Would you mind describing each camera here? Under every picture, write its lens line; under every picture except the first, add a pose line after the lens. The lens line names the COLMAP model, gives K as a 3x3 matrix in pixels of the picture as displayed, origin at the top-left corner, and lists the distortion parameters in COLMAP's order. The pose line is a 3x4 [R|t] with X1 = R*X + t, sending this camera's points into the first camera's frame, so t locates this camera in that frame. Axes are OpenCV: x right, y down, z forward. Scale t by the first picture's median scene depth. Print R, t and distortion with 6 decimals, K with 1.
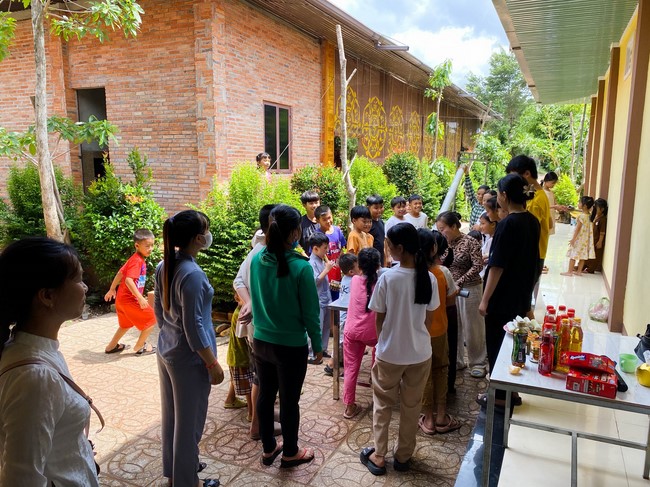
lens RADIAL K [[513.4, 0, 331.0], [0, 513.4, 246.4], [0, 0, 1]] dist [0.006607, -0.026210]
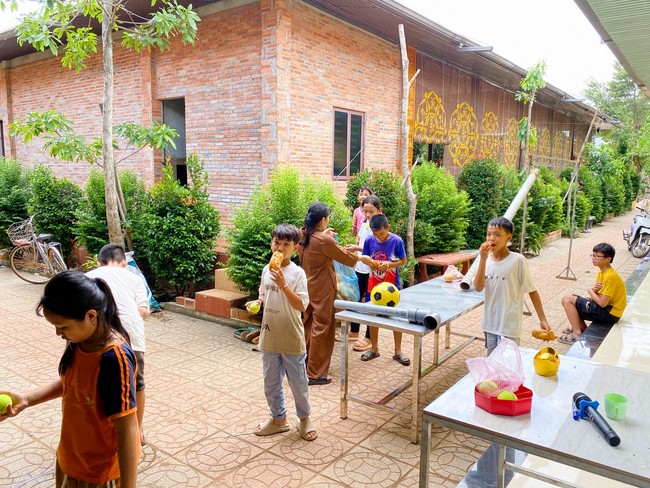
lens RADIAL K [[513.4, 0, 323.9], [0, 513.4, 242.0], [0, 0, 1]] dist [0.006607, -0.026210]
pose [[0.975934, 0.032602, -0.215613, 0.080680], [-0.039357, 0.998857, -0.027109, 0.005476], [0.214483, 0.034943, 0.976102, 0.041158]]
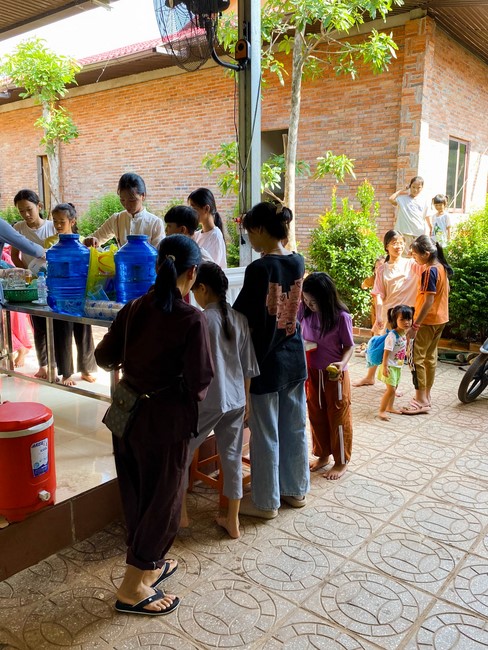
lens RADIAL K [[560.7, 0, 246.6], [0, 560.7, 324.3], [0, 0, 1]] dist [-0.010211, -0.011008]
pose [[0.965056, 0.047244, -0.257751, -0.235320], [-0.039036, 0.998557, 0.036872, 0.047863], [0.259121, -0.025522, 0.965508, -0.124272]]
